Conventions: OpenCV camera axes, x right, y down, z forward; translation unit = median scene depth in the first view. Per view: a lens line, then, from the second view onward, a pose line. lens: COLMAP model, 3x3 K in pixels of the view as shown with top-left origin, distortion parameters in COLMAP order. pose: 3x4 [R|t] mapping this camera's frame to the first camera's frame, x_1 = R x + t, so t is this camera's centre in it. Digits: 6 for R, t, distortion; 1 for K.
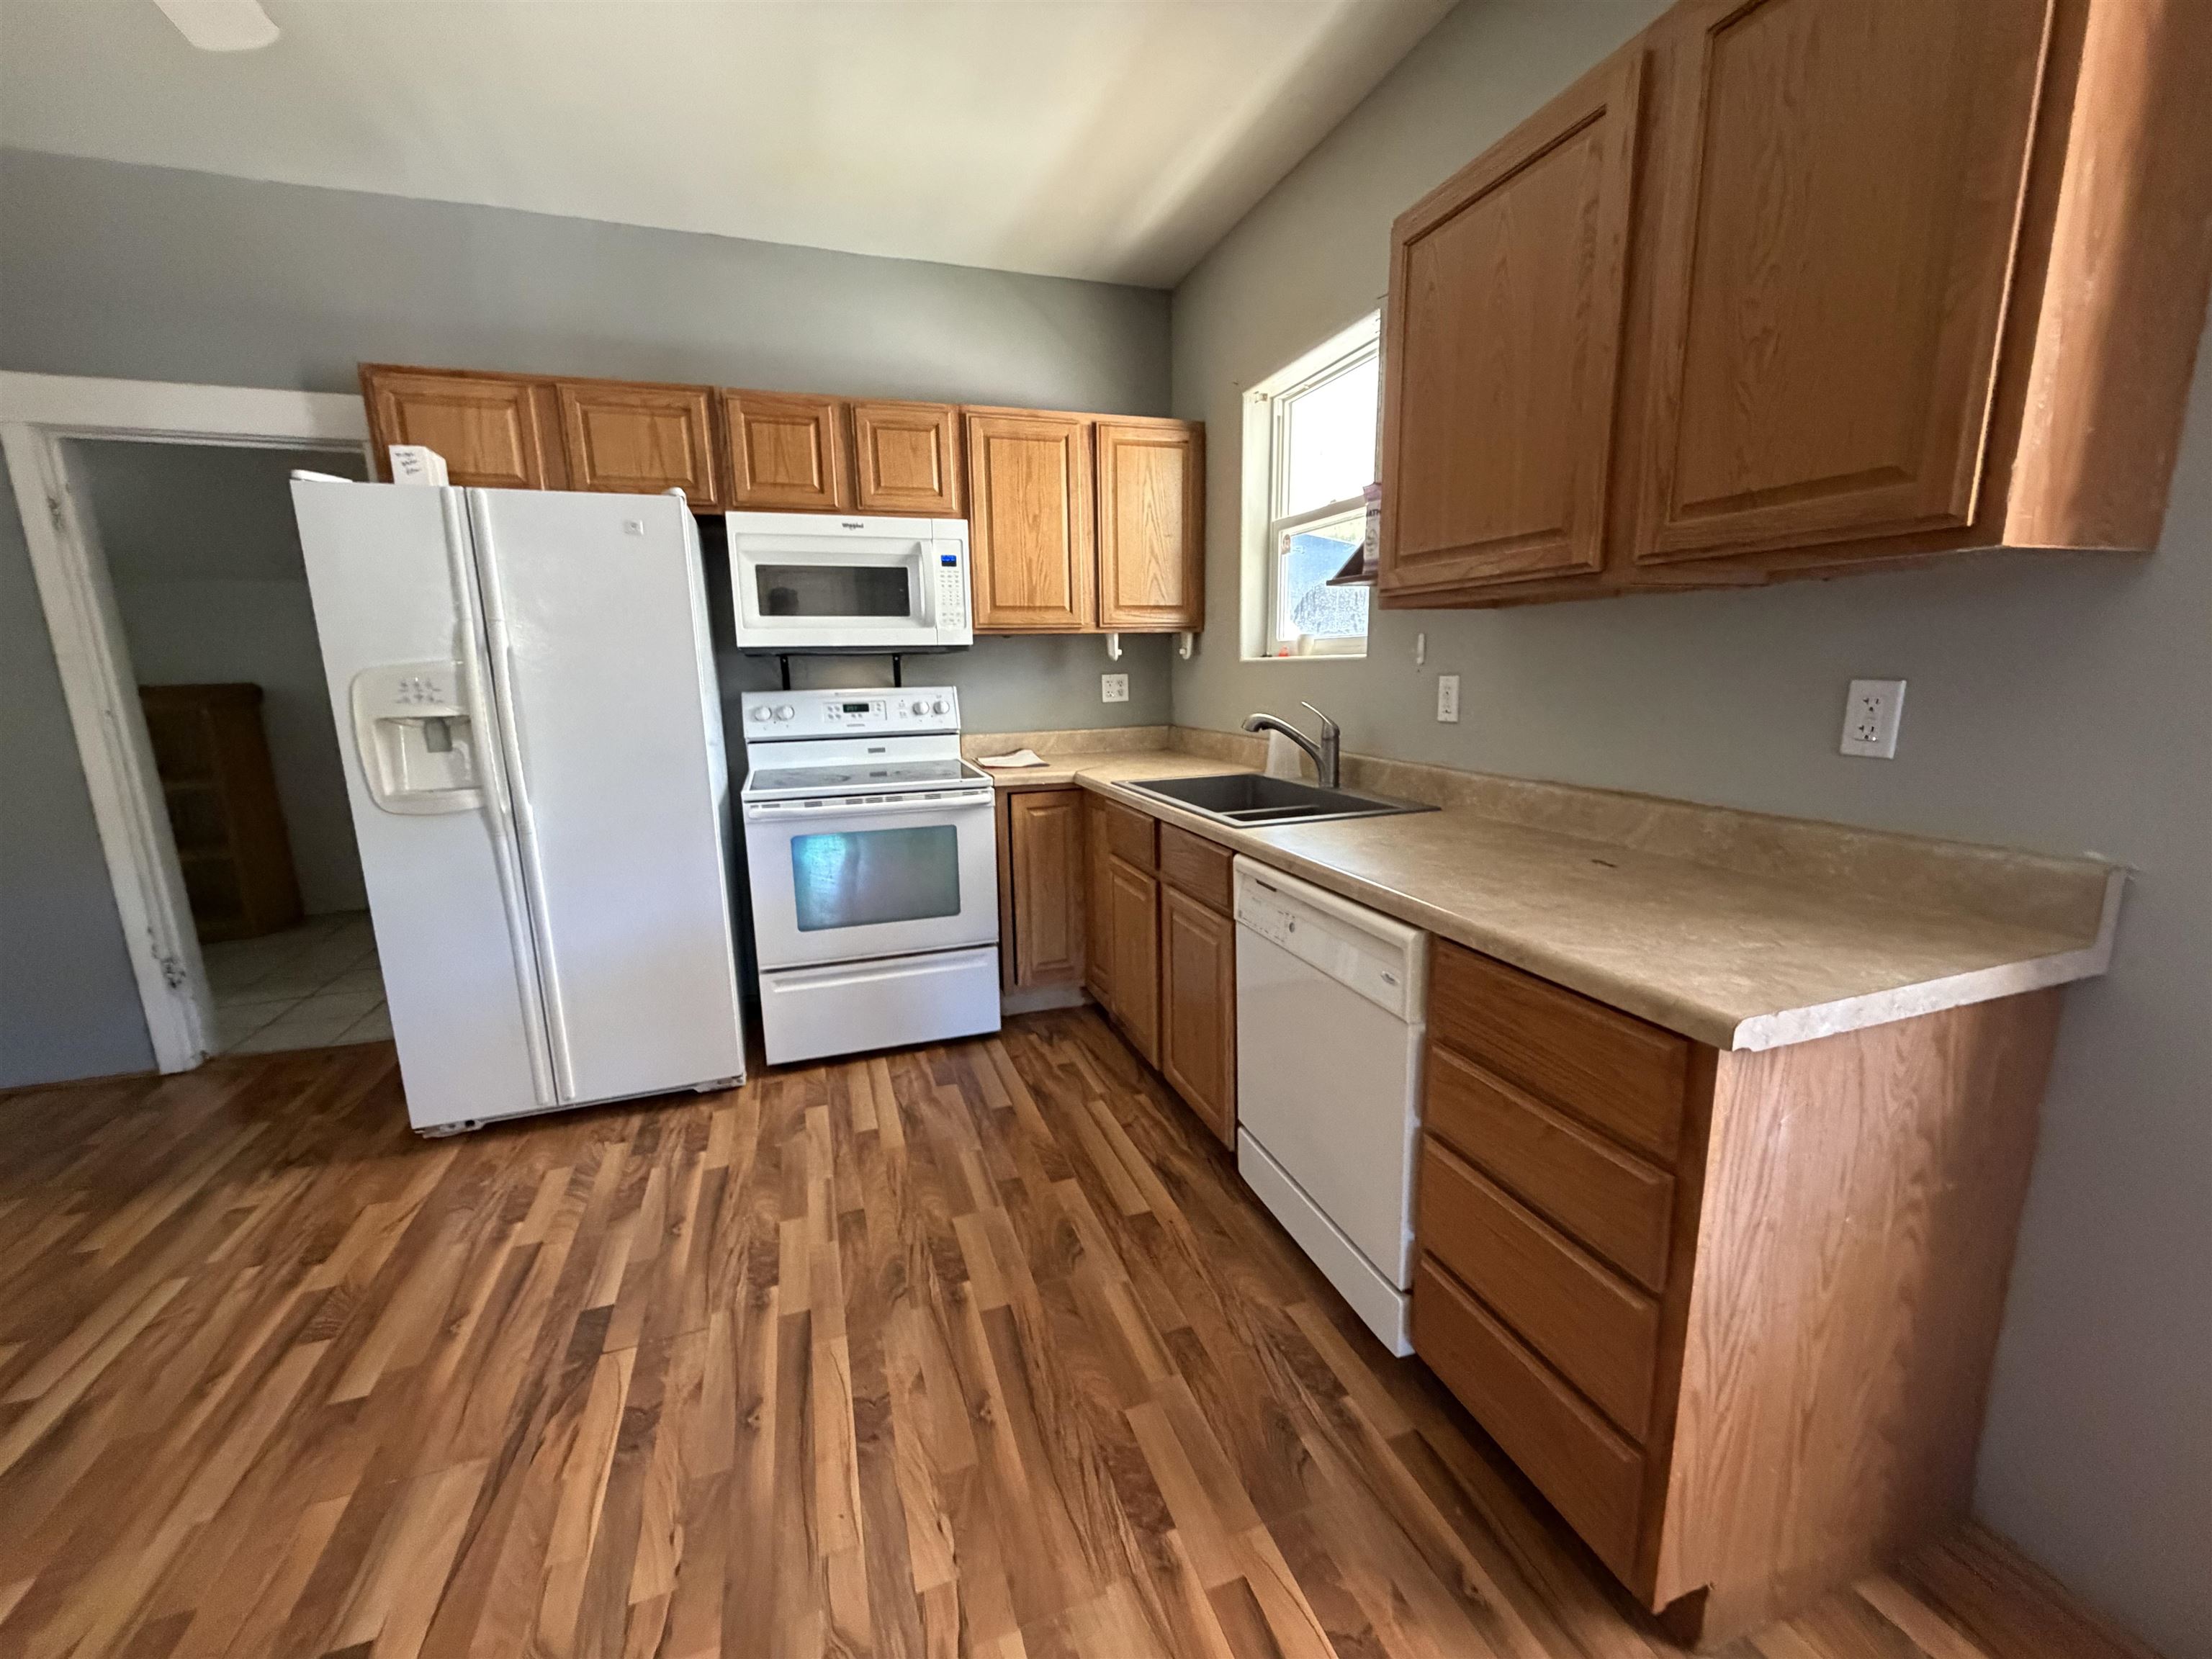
lens RADIAL K [[881.1, 0, 1104.7], [0, 881.1, 831.5], [0, 0, 1]] dist [-0.001604, 0.000028]
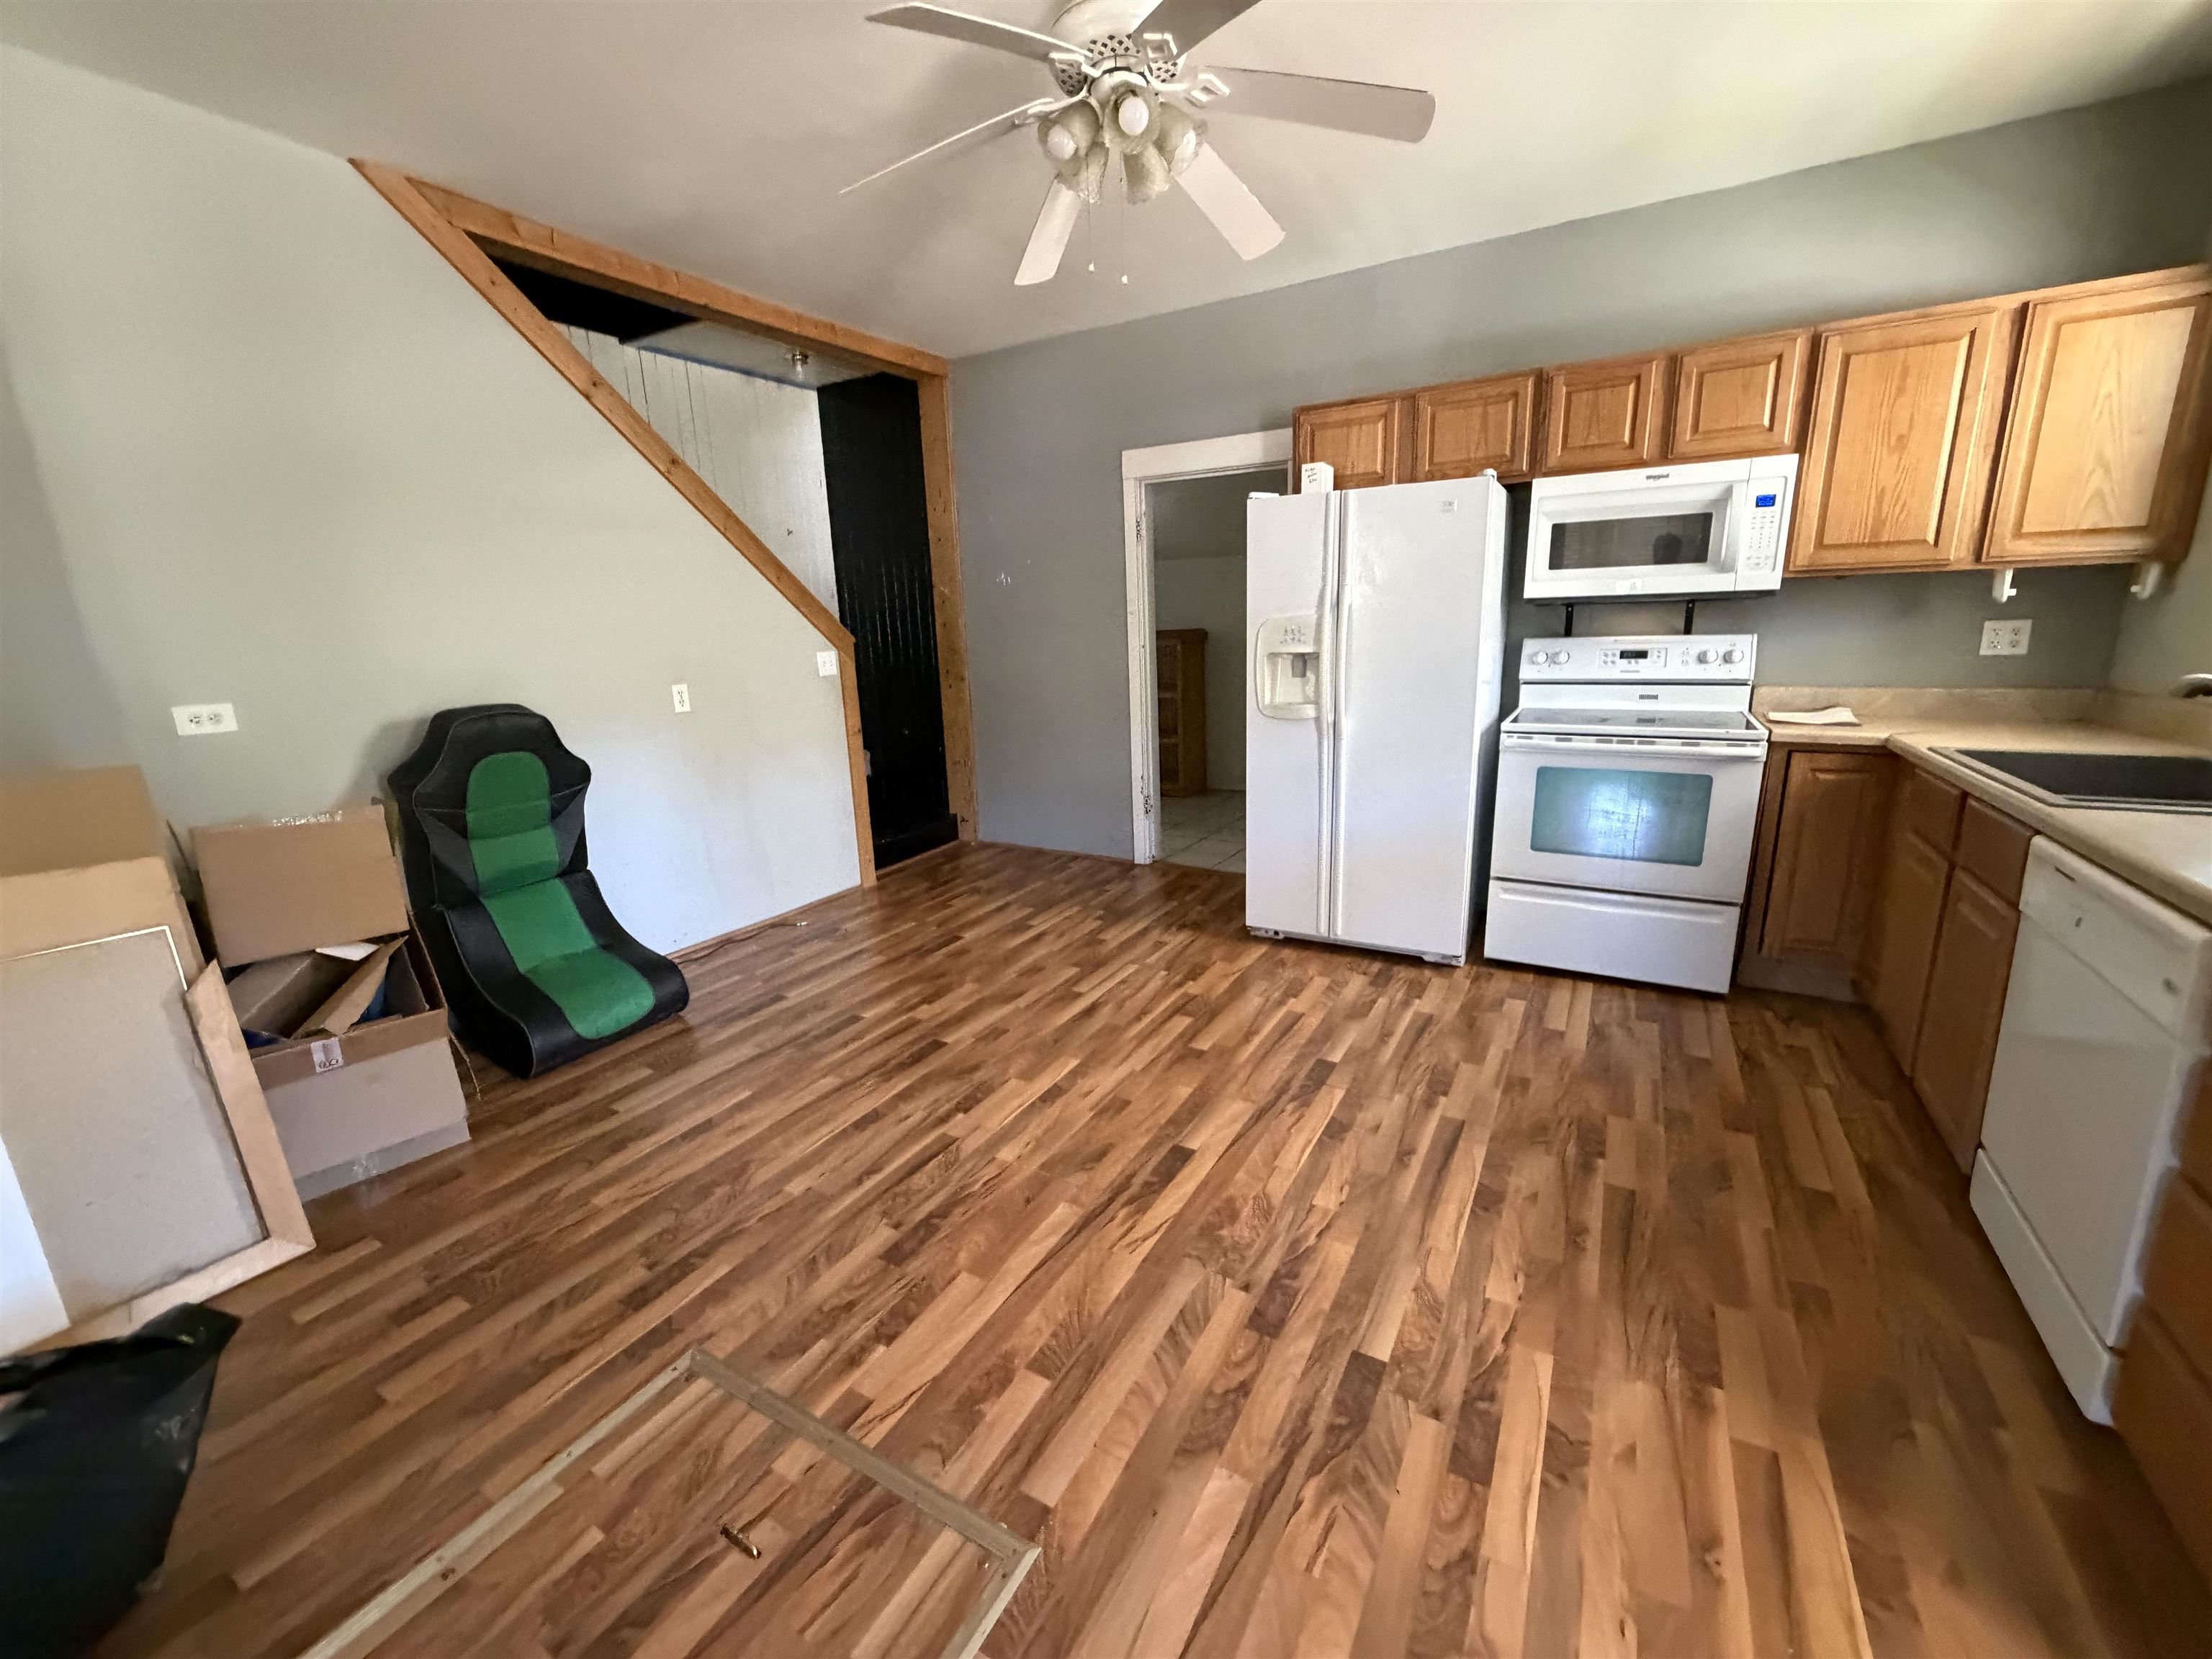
lens RADIAL K [[881.1, 0, 1104.7], [0, 881.1, 831.5], [0, 0, 1]] dist [-0.001604, 0.000028]
pose [[0.651082, 0.171783, -0.739312, 0.142612], [-0.127691, 0.984959, 0.116408, 0.029125], [0.748189, 0.018612, 0.663224, -0.183461]]
